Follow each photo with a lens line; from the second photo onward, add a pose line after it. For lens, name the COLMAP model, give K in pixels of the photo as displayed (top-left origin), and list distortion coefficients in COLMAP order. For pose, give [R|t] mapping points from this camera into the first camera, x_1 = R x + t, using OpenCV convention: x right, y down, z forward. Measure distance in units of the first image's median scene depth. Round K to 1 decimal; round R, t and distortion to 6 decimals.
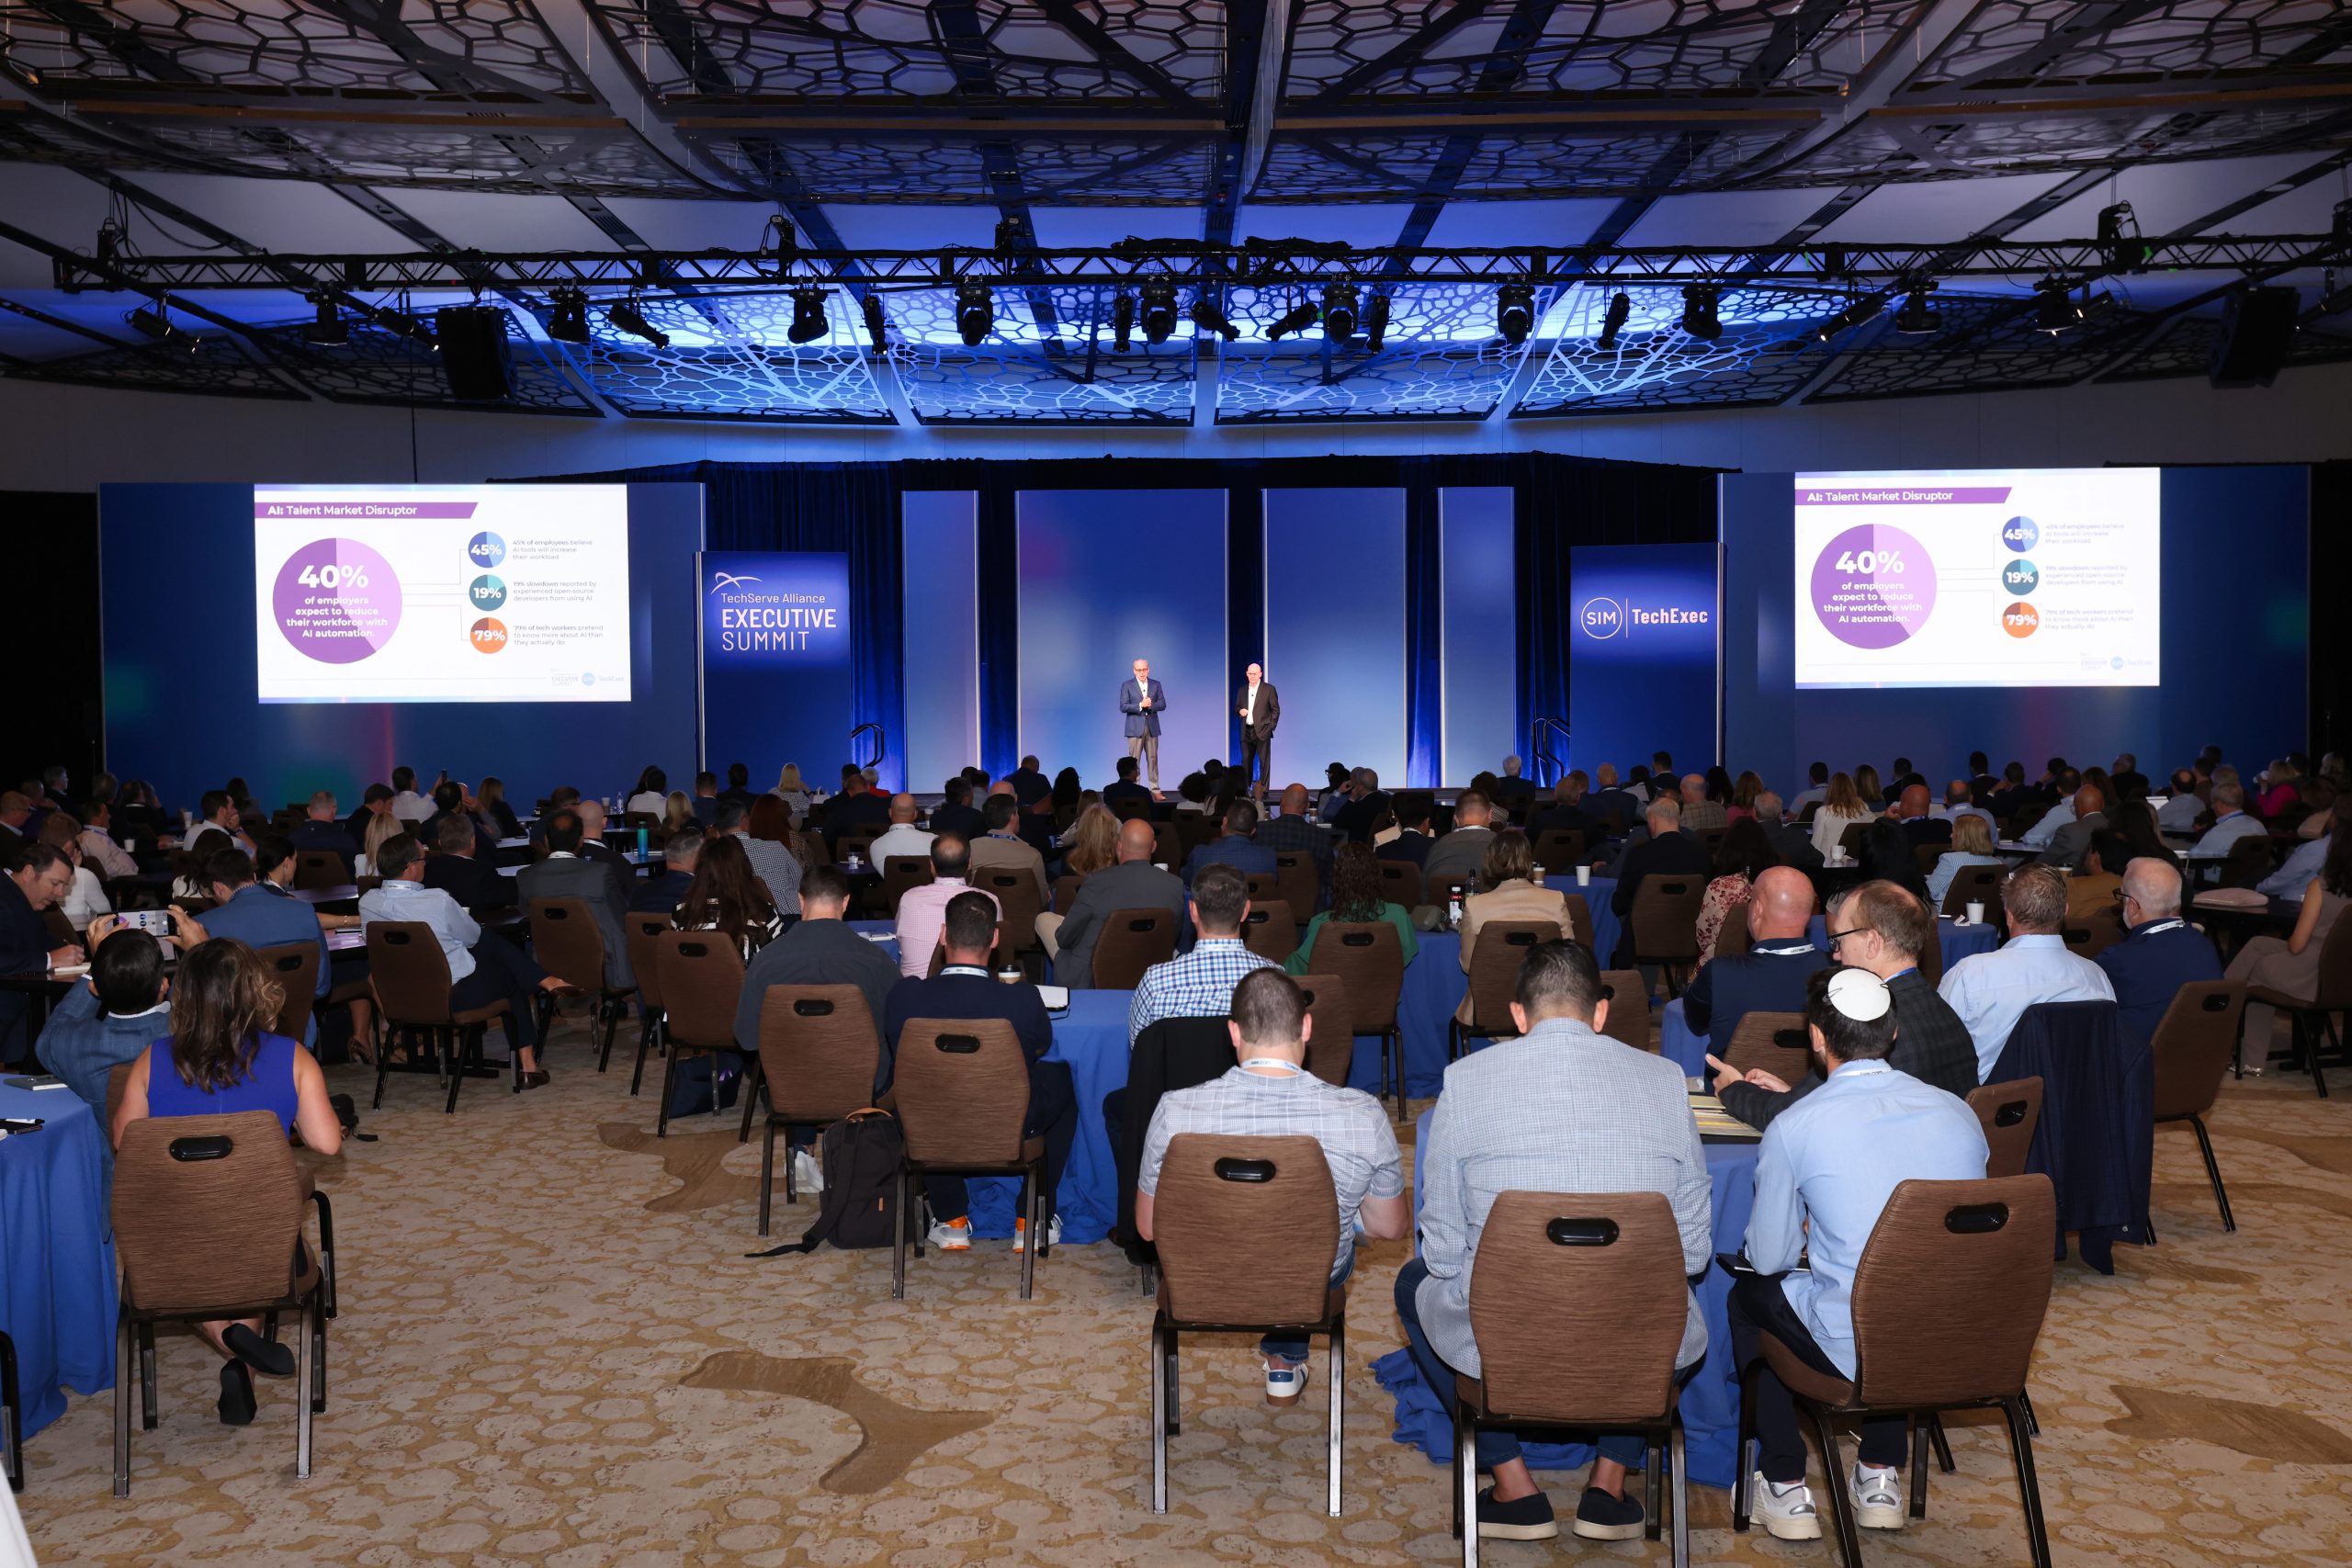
lens RADIAL K [[4491.0, 0, 1176.0], [0, 4491.0, 784.0], [0, 0, 1]] dist [0.014358, 1.291285]
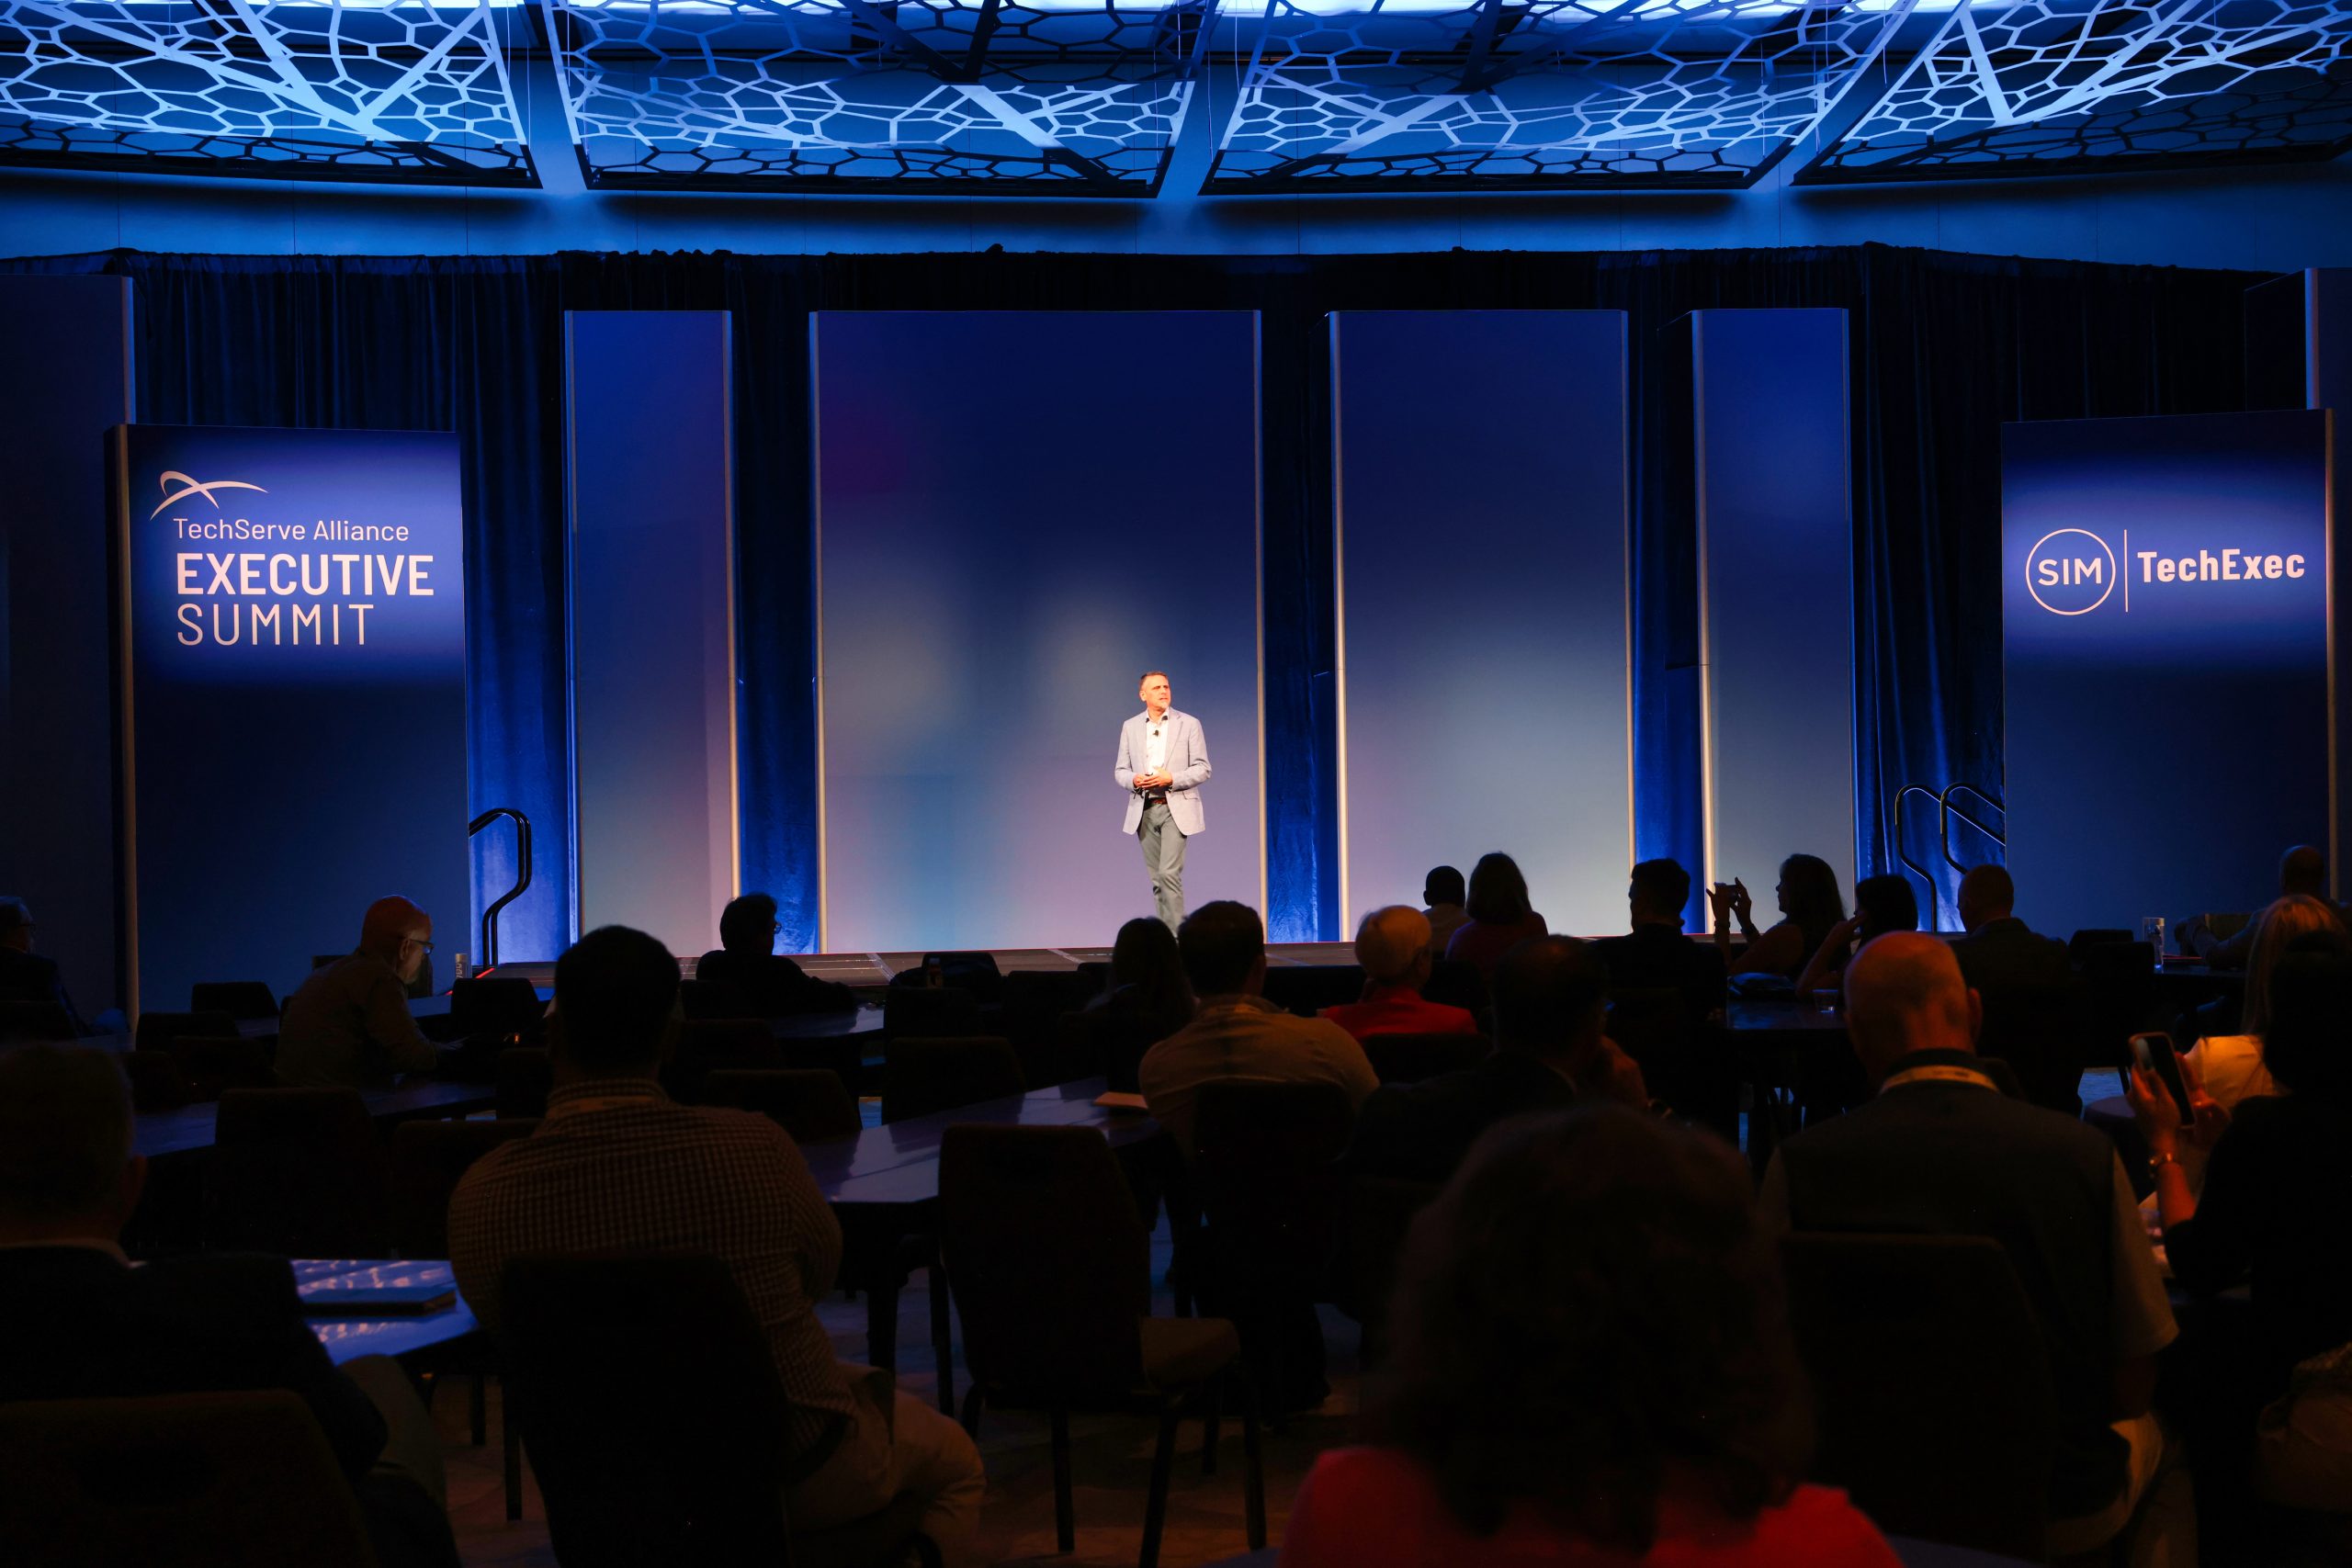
lens RADIAL K [[4491.0, 0, 1176.0], [0, 4491.0, 784.0], [0, 0, 1]] dist [0.014358, 1.291285]
pose [[0.987906, -0.006351, 0.154926, -0.071042], [0.012685, 0.999122, -0.039931, 0.003262], [-0.154536, 0.041413, 0.987119, 0.531757]]
